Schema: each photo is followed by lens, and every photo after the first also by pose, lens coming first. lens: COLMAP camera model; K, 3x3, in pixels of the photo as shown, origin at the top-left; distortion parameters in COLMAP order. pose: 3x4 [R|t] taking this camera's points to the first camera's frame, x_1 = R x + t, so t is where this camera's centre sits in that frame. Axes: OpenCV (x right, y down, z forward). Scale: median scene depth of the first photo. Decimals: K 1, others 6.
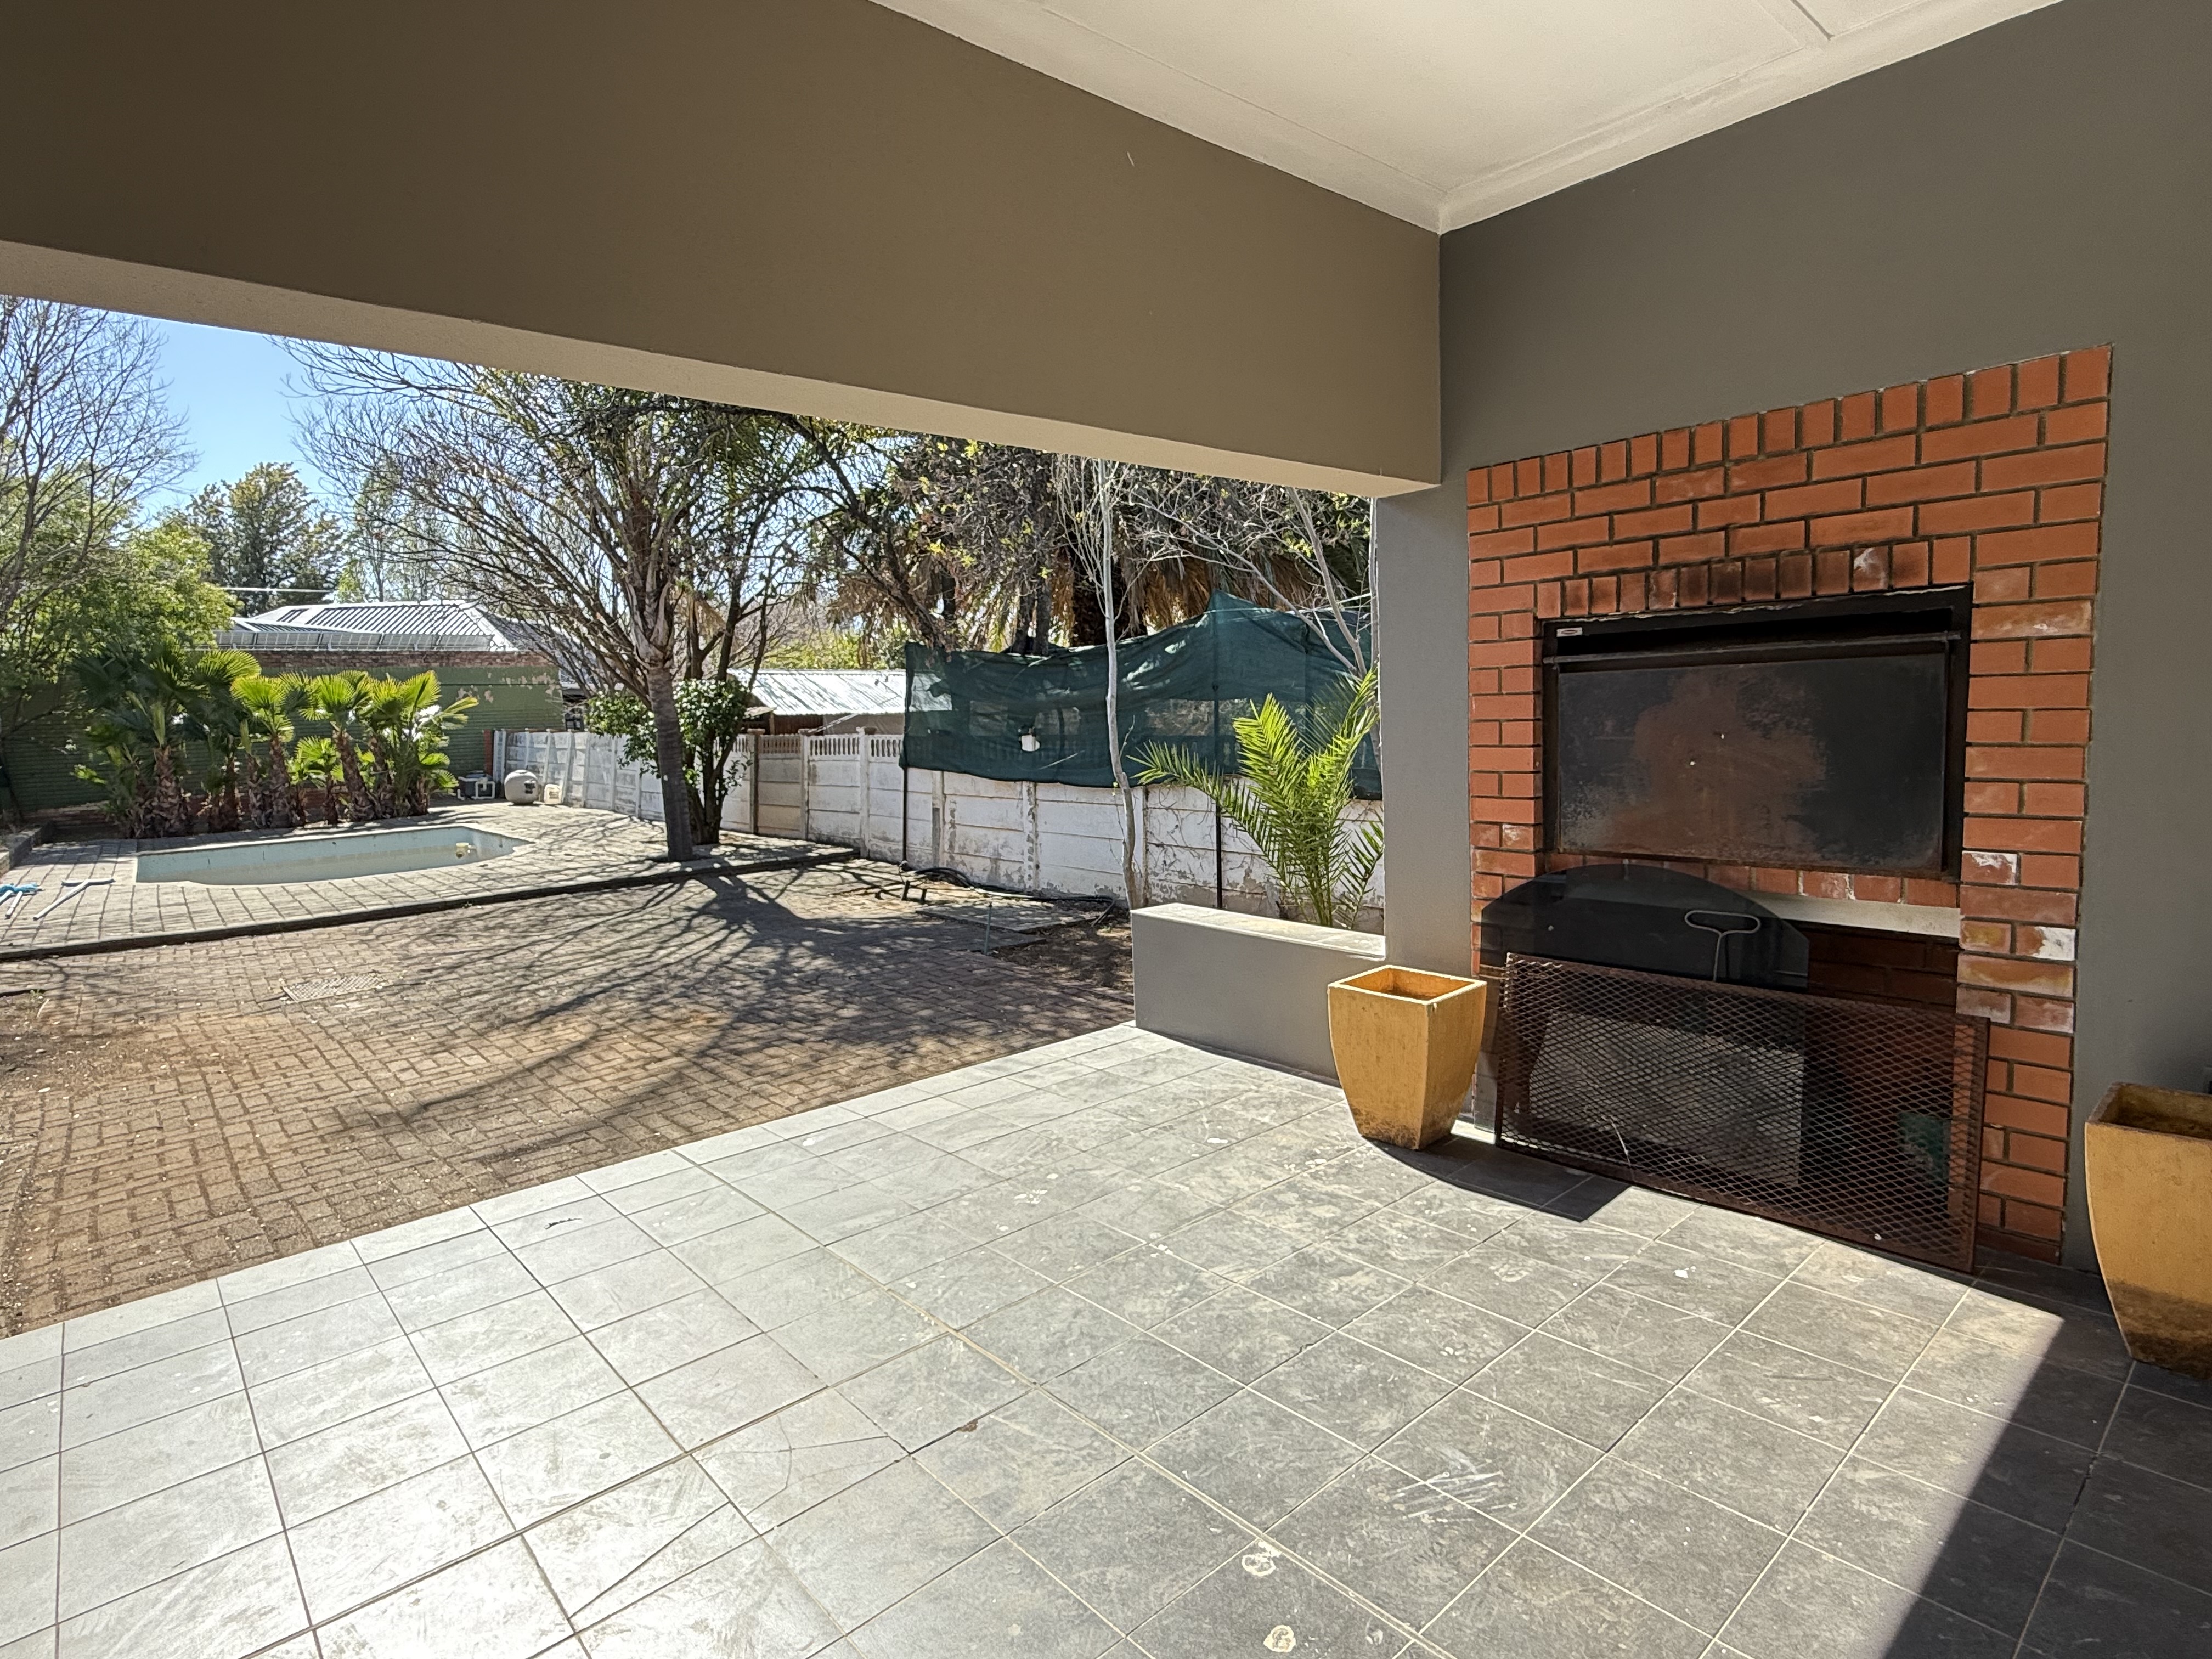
lens RADIAL K [[1152.7, 0, 1101.4], [0, 1152.7, 826.0], [0, 0, 1]] dist [-0.003728, 0.000237]
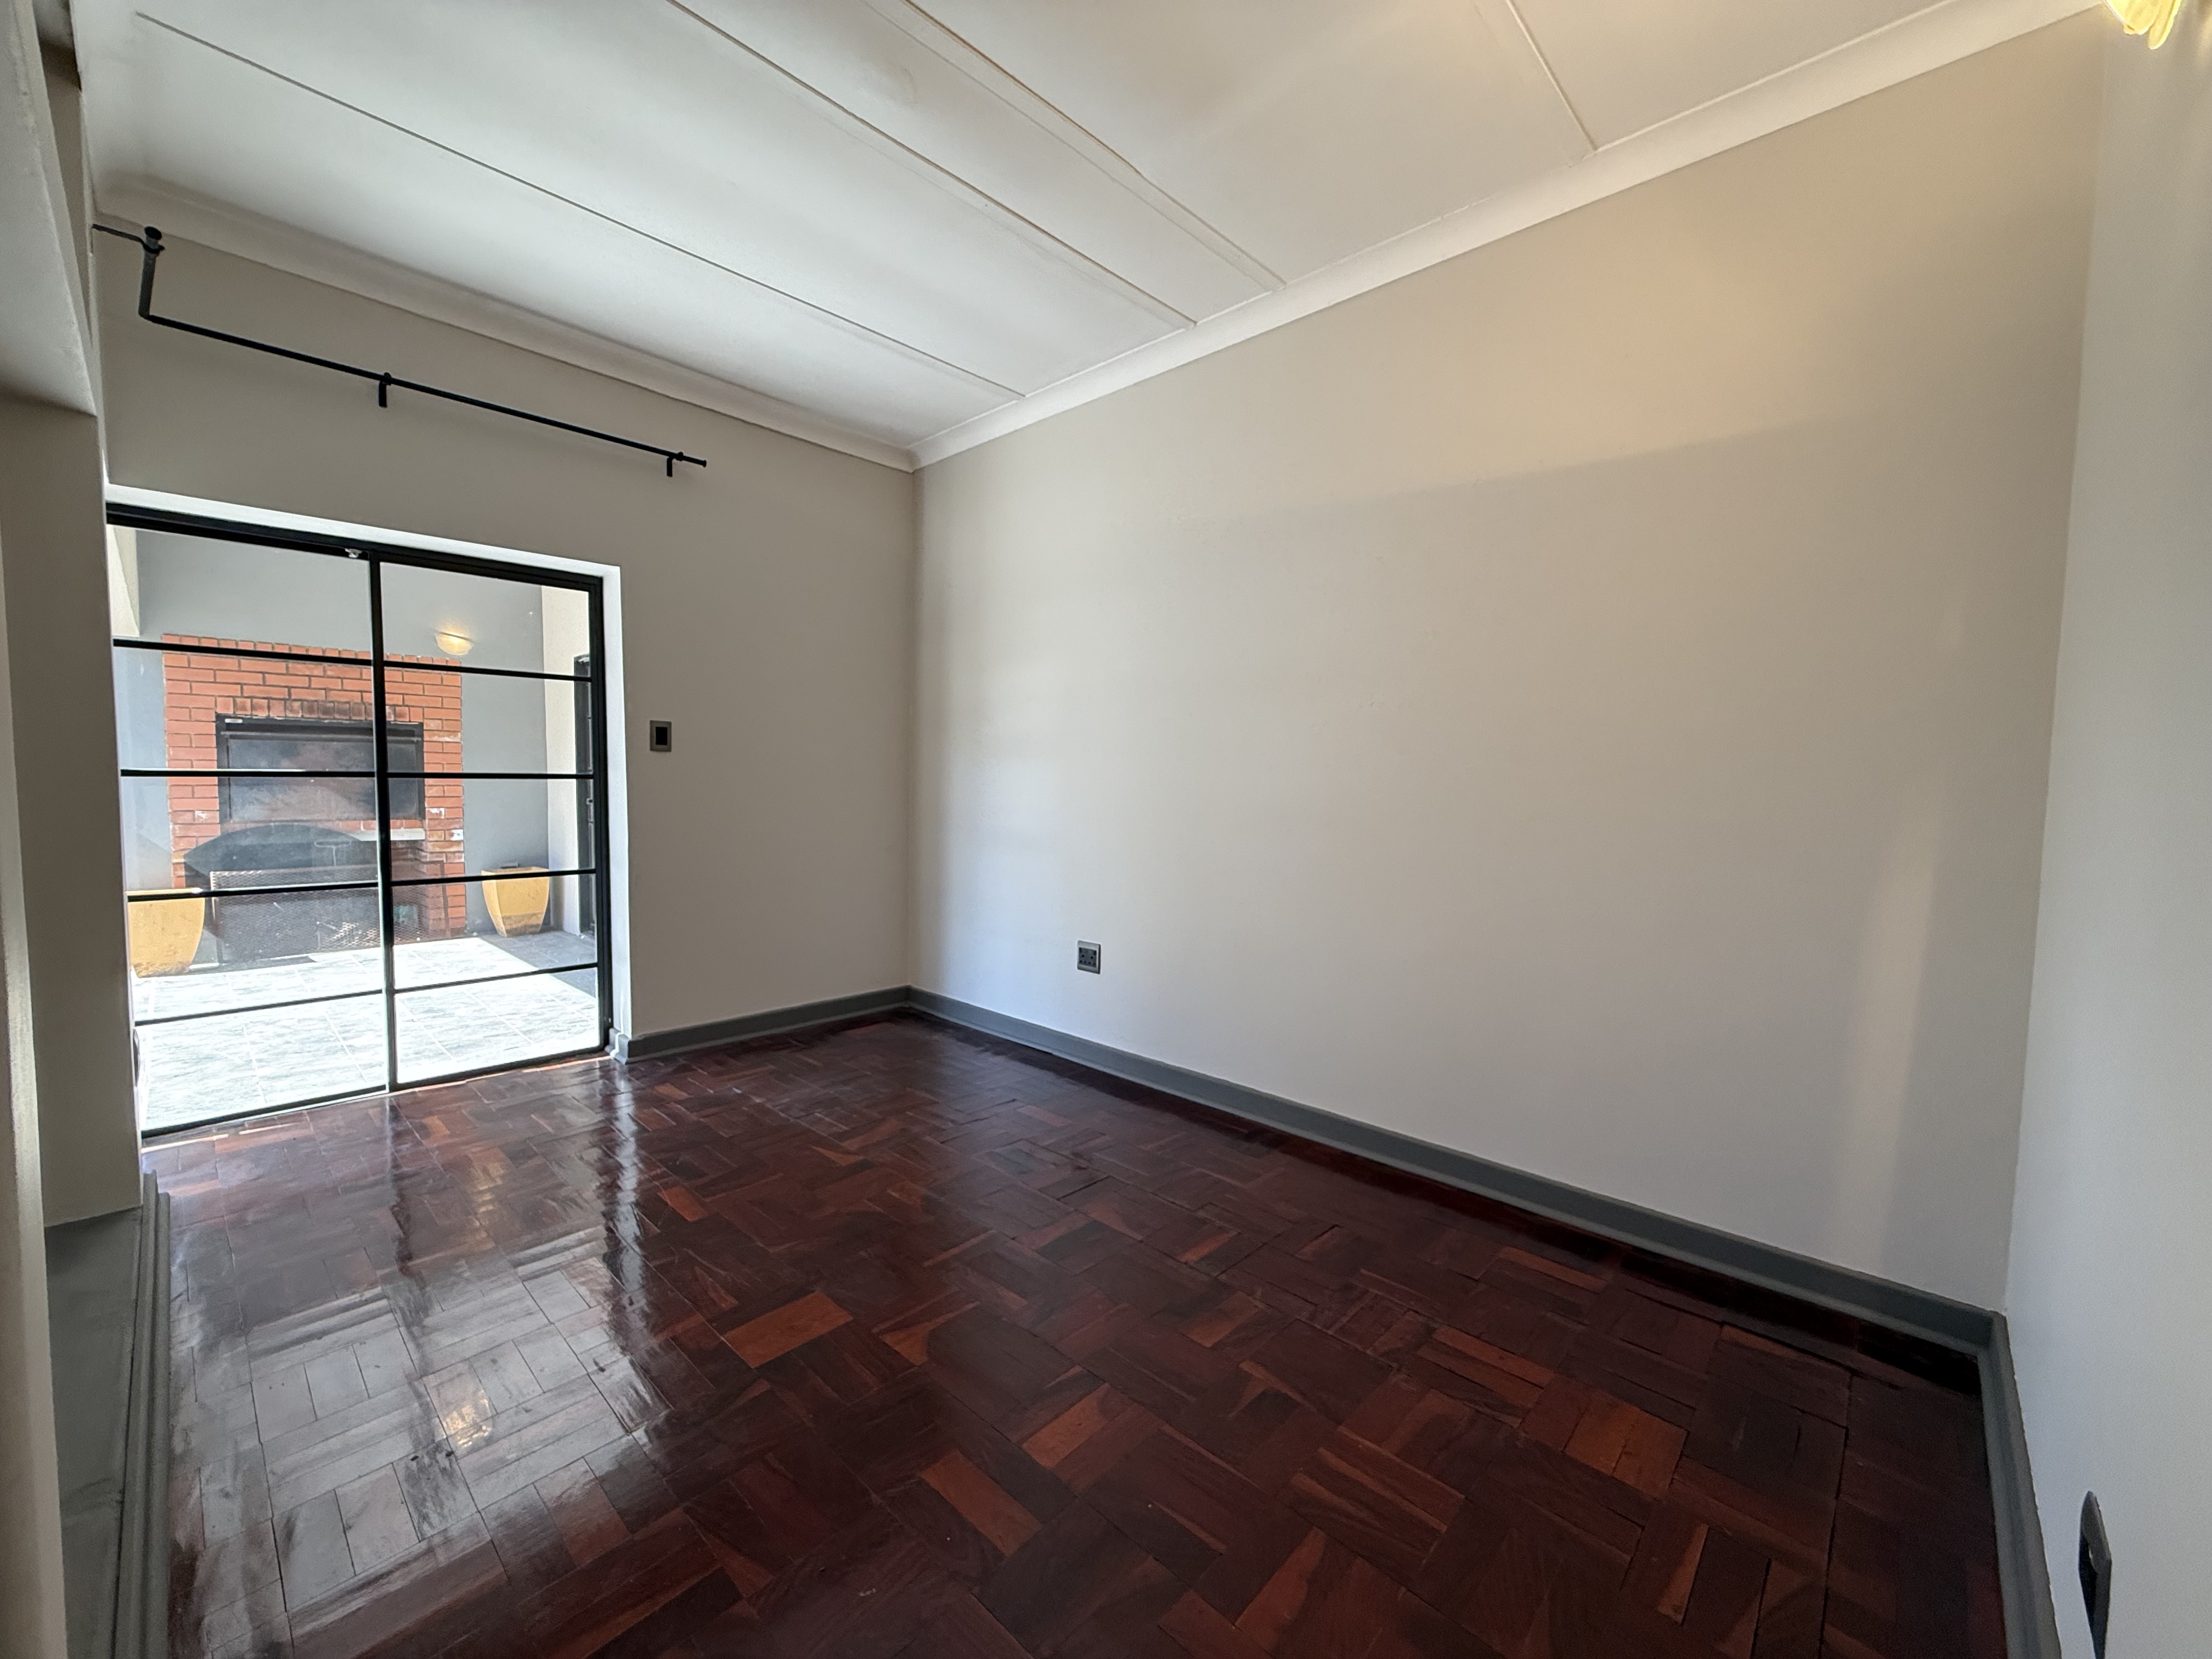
lens RADIAL K [[881.9, 0, 1104.5], [0, 881.9, 828.2], [0, 0, 1]] dist [-0.003586, 0.001200]
pose [[-0.093137, -0.017136, 0.995506, -1.678702], [0.095150, 0.995123, 0.026031, 0.175495], [-0.991096, 0.097147, -0.091052, -0.551838]]
